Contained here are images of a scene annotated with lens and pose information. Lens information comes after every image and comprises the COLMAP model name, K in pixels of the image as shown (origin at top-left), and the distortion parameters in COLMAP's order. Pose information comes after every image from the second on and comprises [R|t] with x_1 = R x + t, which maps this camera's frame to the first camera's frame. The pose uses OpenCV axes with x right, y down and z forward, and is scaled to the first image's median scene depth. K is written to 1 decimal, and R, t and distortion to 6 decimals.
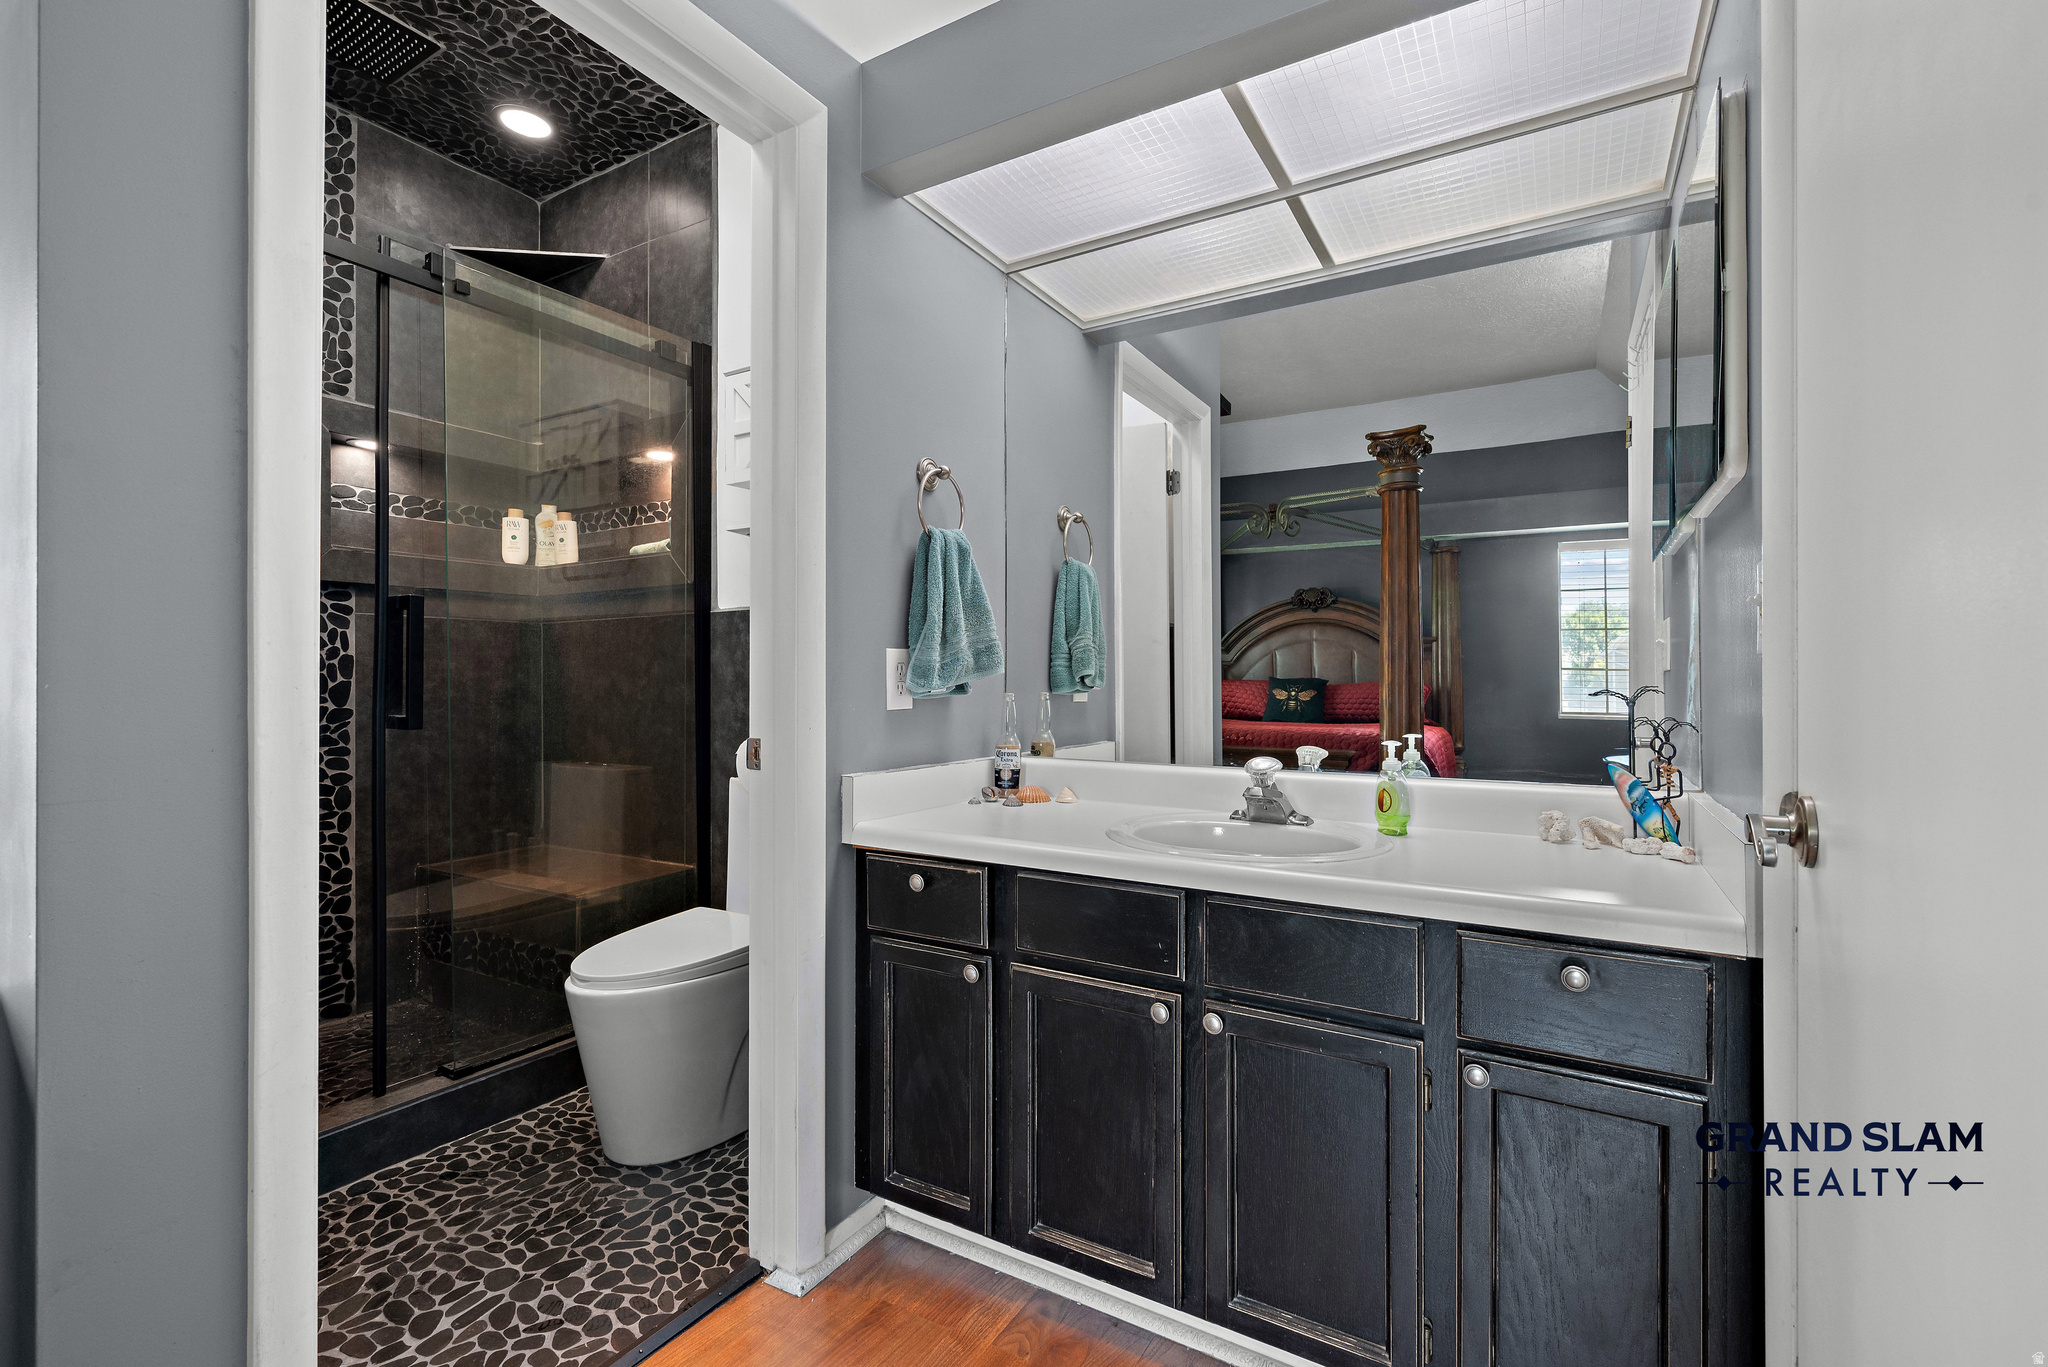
lens RADIAL K [[907.9, 0, 1033.4], [0, 907.9, 678.8], [0, 0, 1]] dist [-0.002126, -0.000324]
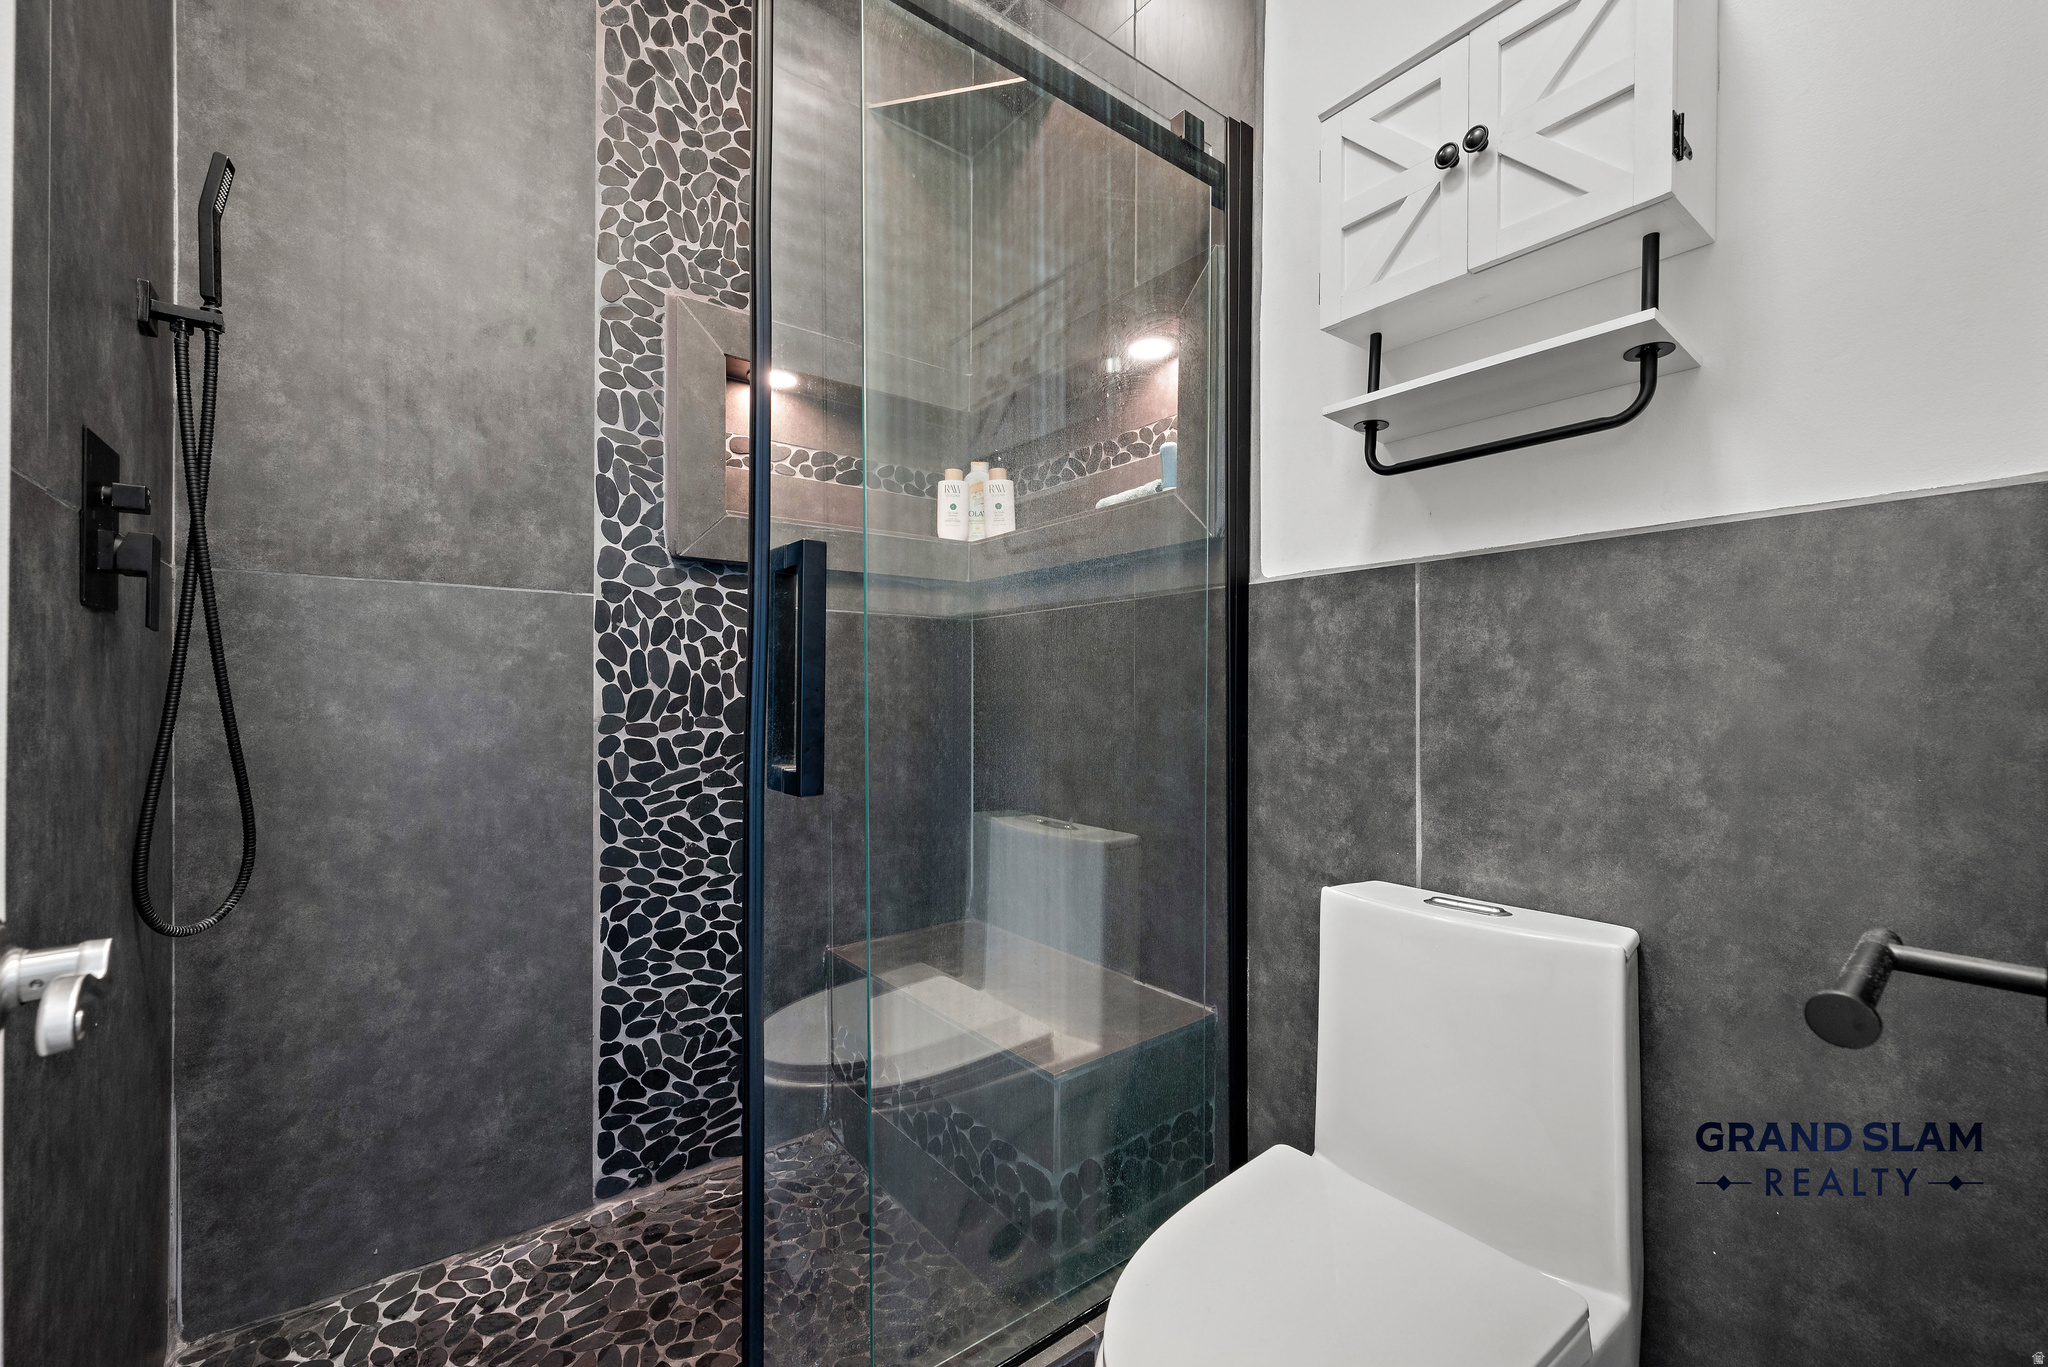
lens RADIAL K [[831.7, 0, 1030.4], [0, 831.7, 691.2], [0, 0, 1]] dist [-0.000921, 0.000719]
pose [[0.931268, 0.004073, -0.364311, -0.294698], [-0.003891, 0.999992, 0.001231, -0.004438], [0.364313, 0.000271, 0.931276, 0.453734]]
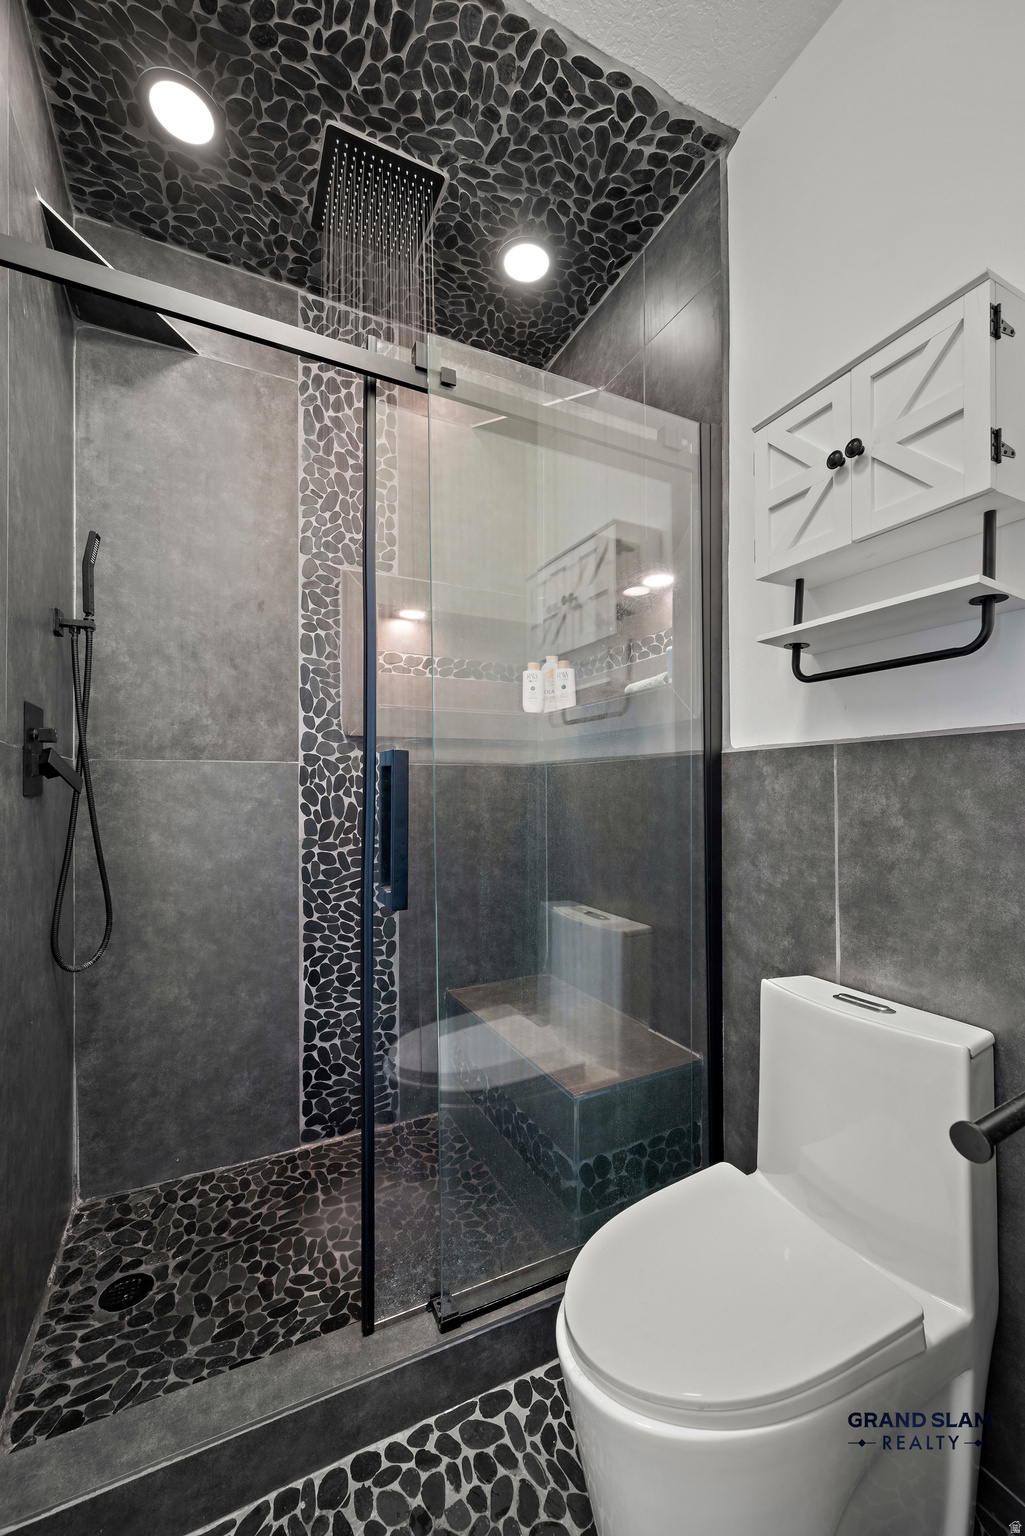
lens RADIAL K [[607.4, 0, 512.3], [0, 607.4, 783.5], [0, 0, 1]] dist [-0.000863, -0.000427]
pose [[0.838664, -0.004438, -0.544631, -0.218743], [0.002738, 0.999989, -0.003932, -0.044538], [0.544642, 0.001807, 0.838667, 0.444565]]
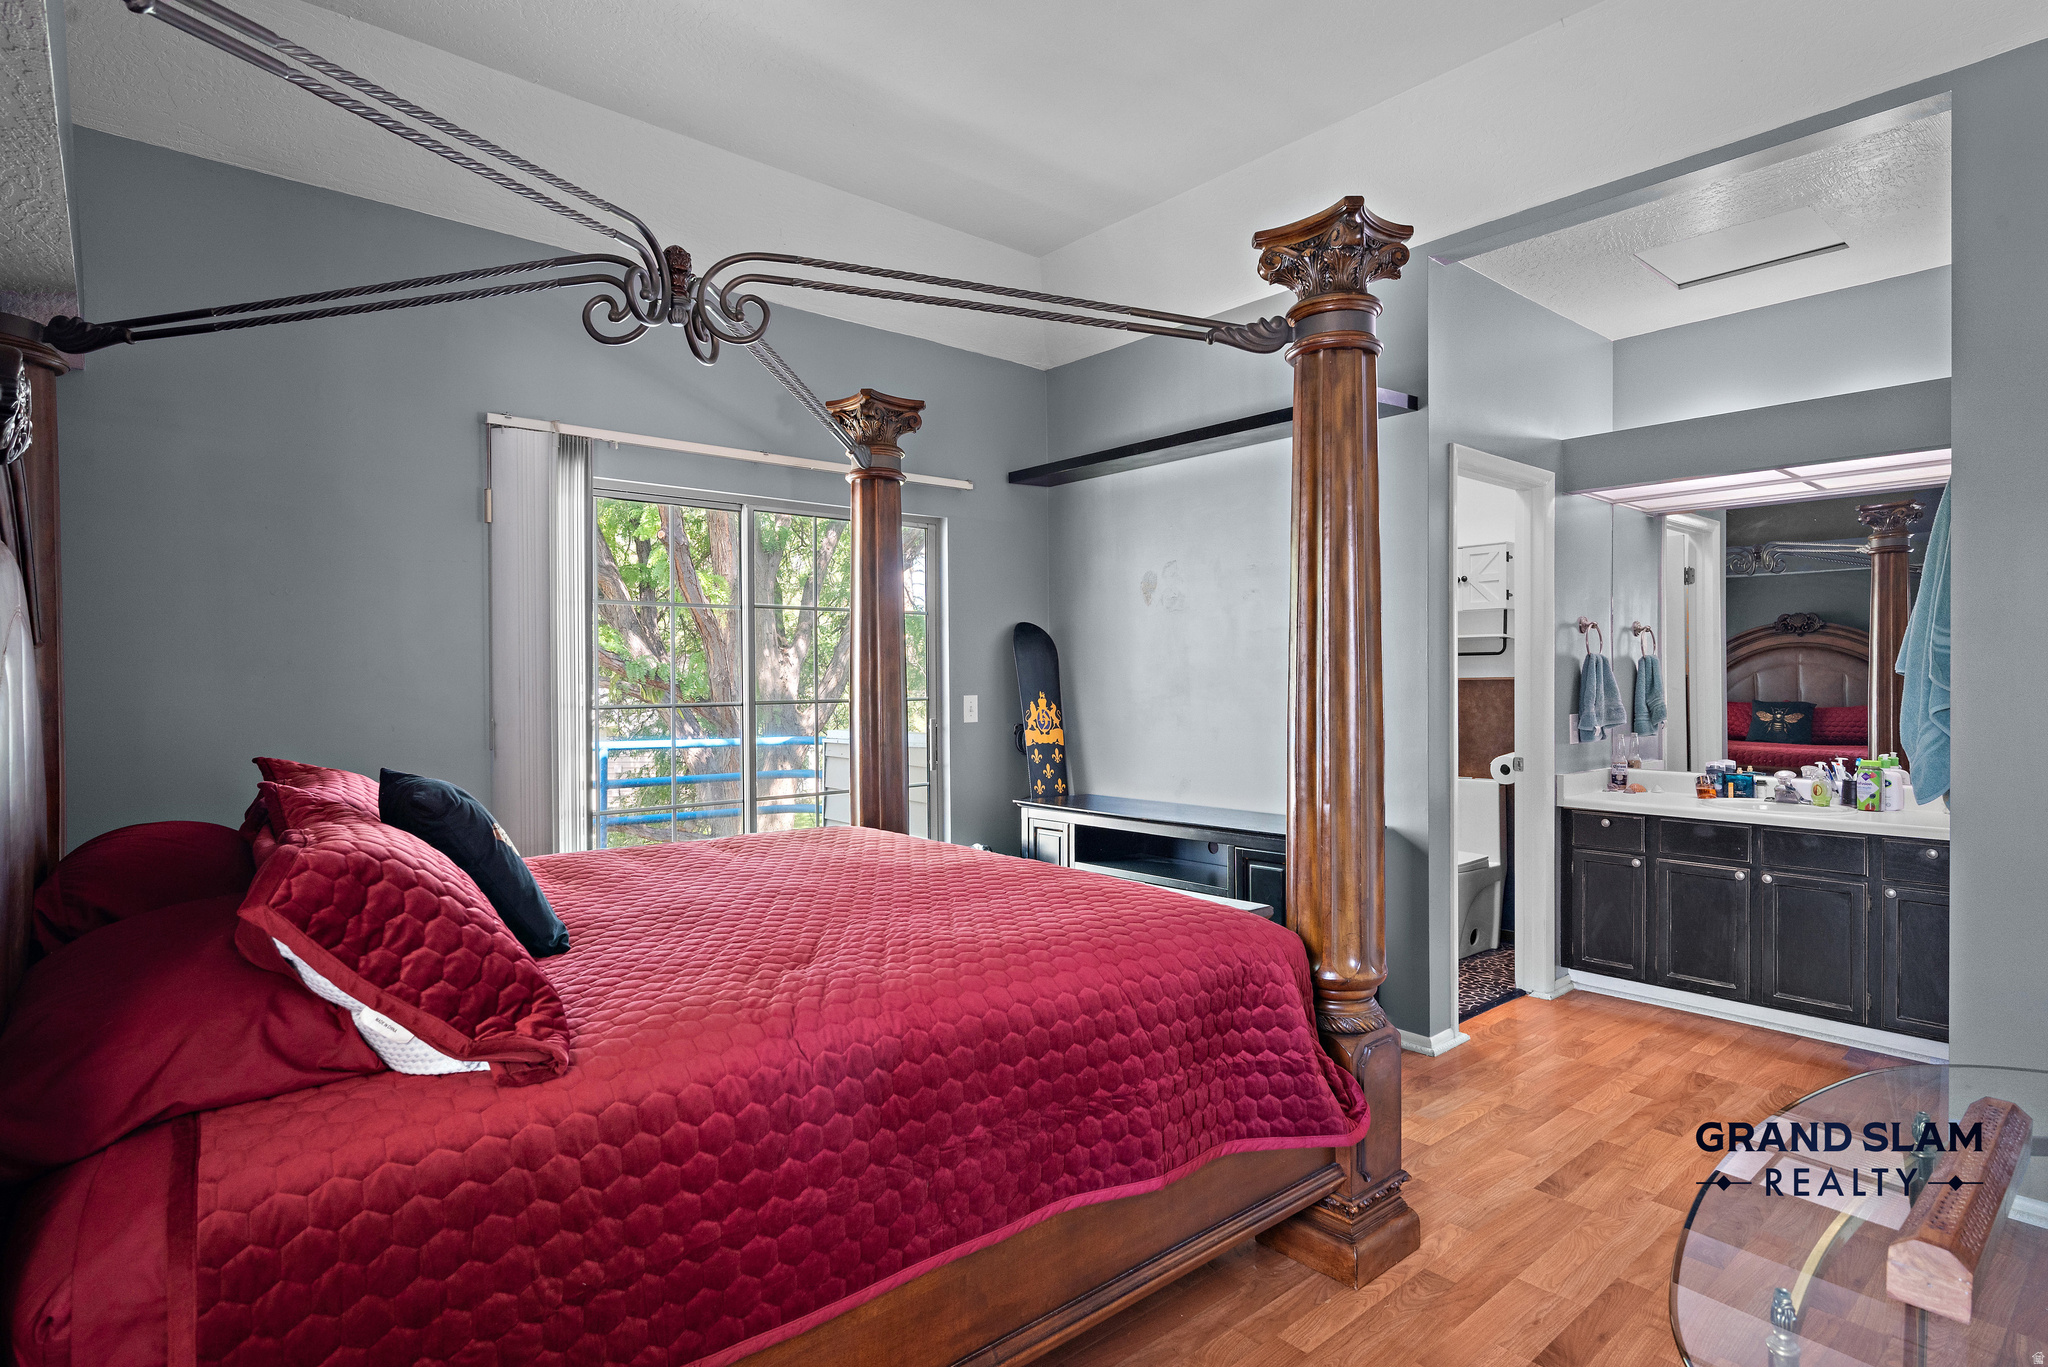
lens RADIAL K [[1057.7, 0, 1023.4], [0, 1057.7, 697.7], [0, 0, 1]] dist [0.001527, 0.000549]
pose [[0.947888, -0.001226, -0.318600, -0.388059], [0.008165, 0.999758, 0.020447, -0.089062], [0.318498, -0.021983, 0.947669, -1.141665]]
